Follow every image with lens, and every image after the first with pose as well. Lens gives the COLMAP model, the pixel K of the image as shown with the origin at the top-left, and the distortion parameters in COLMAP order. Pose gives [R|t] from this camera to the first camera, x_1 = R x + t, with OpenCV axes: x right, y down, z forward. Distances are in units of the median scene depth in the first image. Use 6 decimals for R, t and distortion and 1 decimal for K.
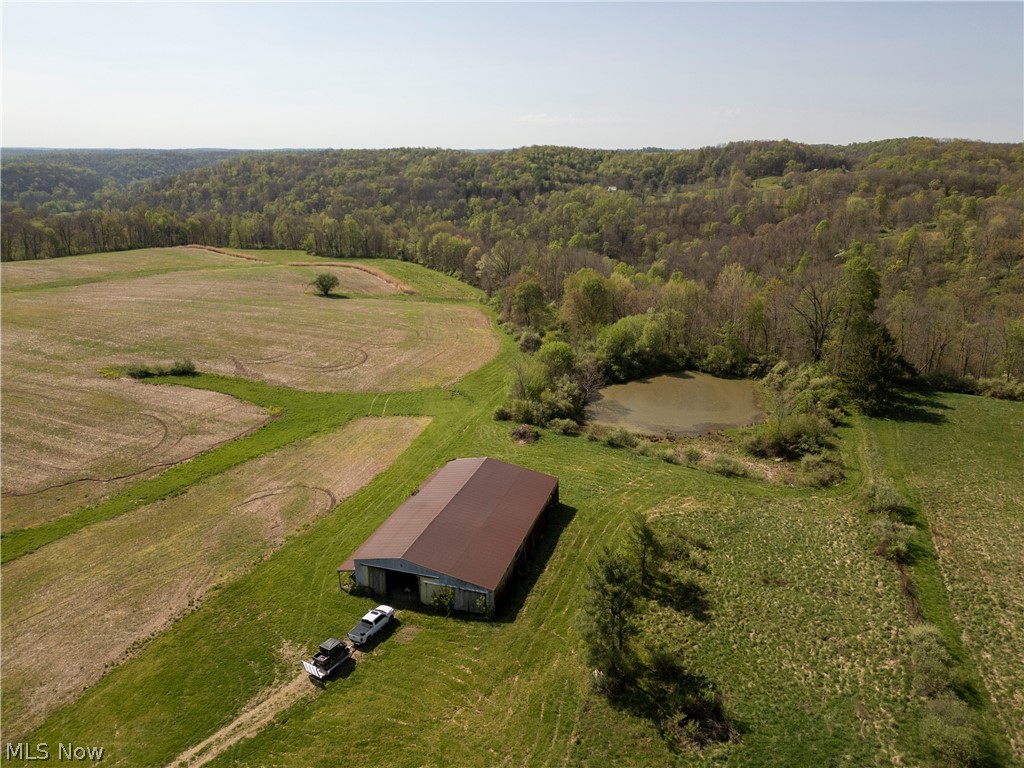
lens RADIAL K [[713.3, 0, 513.8], [0, 713.3, 385.7], [0, 0, 1]] dist [0.064306, -0.056846]
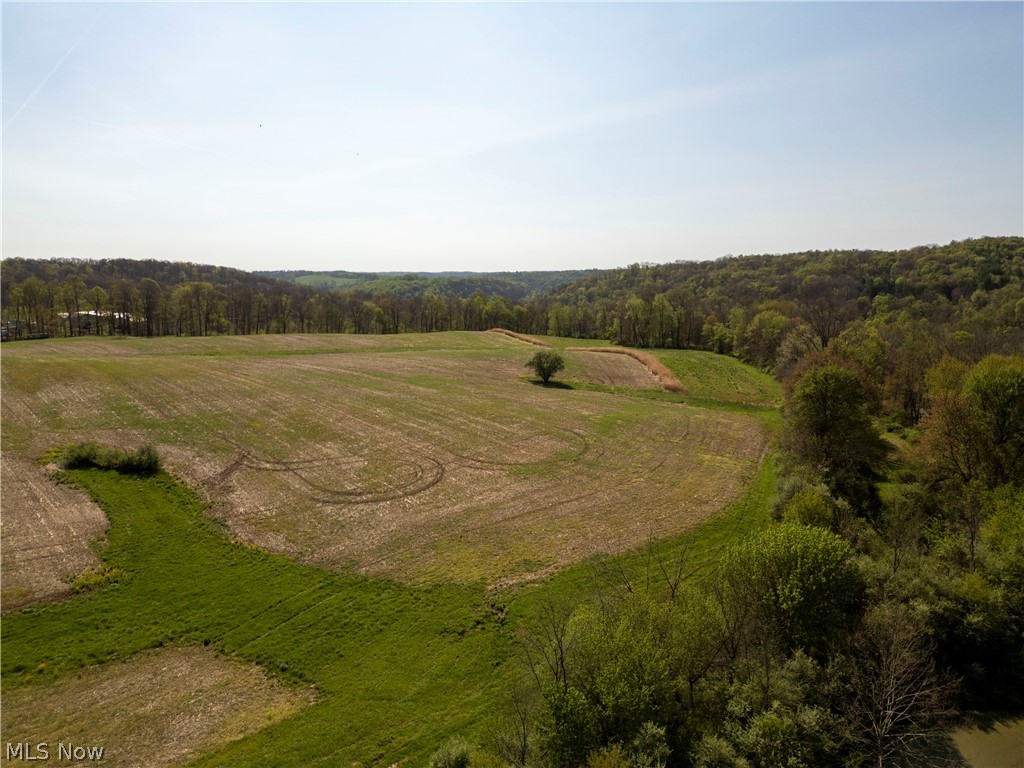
lens RADIAL K [[713.3, 0, 507.2], [0, 713.3, 382.2], [0, 0, 1]] dist [0.064306, -0.056846]
pose [[0.845264, 0.069242, -0.529844, 0.021703], [-0.153181, 0.981352, -0.116122, -0.012752], [0.511923, 0.179316, 0.840107, 0.124718]]
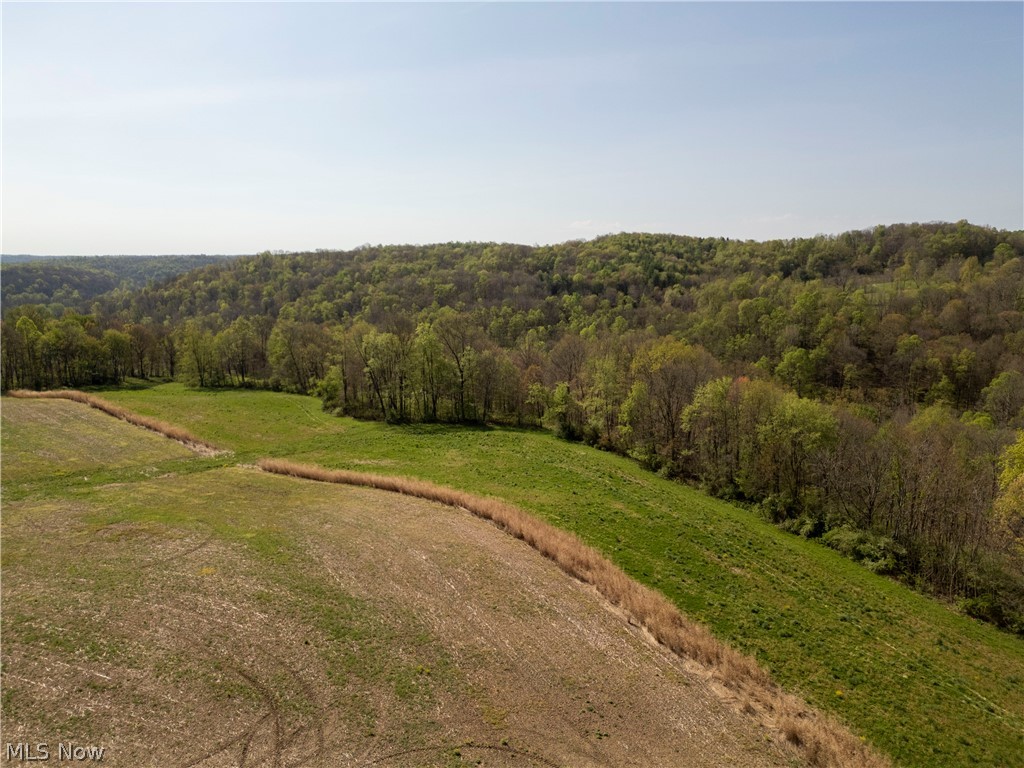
lens RADIAL K [[713.3, 0, 516.9], [0, 713.3, 391.4], [0, 0, 1]] dist [0.064306, -0.056846]
pose [[0.999482, 0.001112, -0.032172, -0.073032], [-0.005264, 0.991597, -0.129260, -0.065034], [0.031758, 0.129363, 0.991089, 0.266240]]
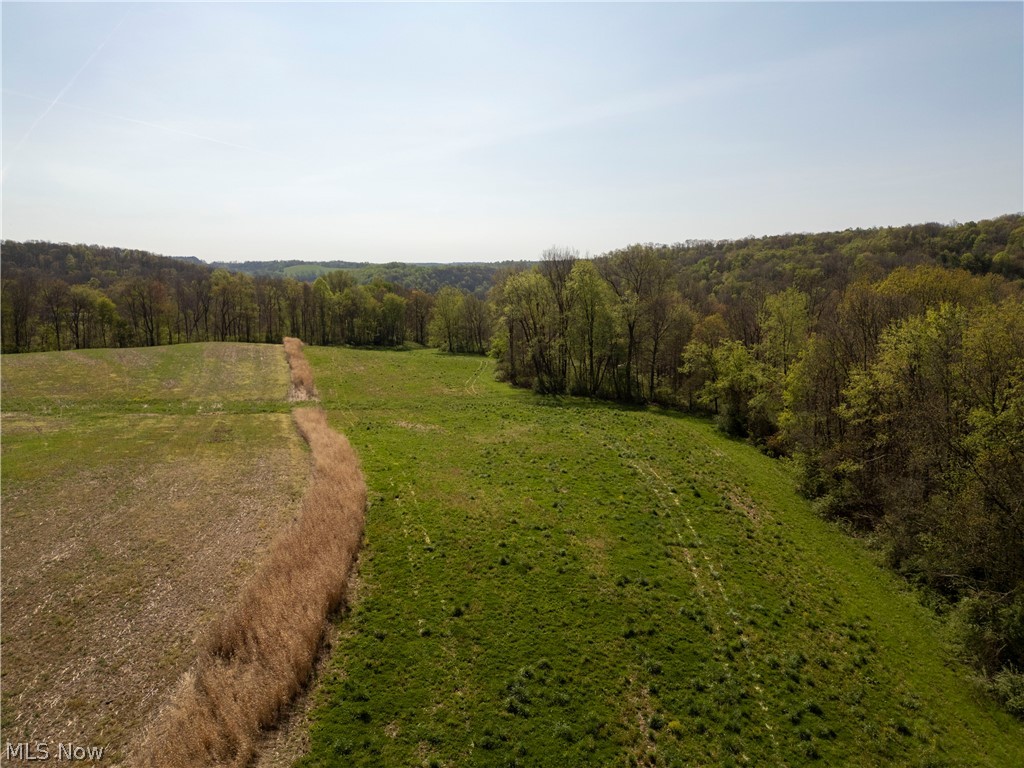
lens RADIAL K [[713.3, 0, 504.4], [0, 713.3, 382.6], [0, 0, 1]] dist [0.064306, -0.056846]
pose [[0.829466, 0.076007, -0.553361, -0.037311], [-0.156243, 0.982723, -0.099220, -0.067265], [0.536259, 0.168758, 0.827011, 0.328642]]
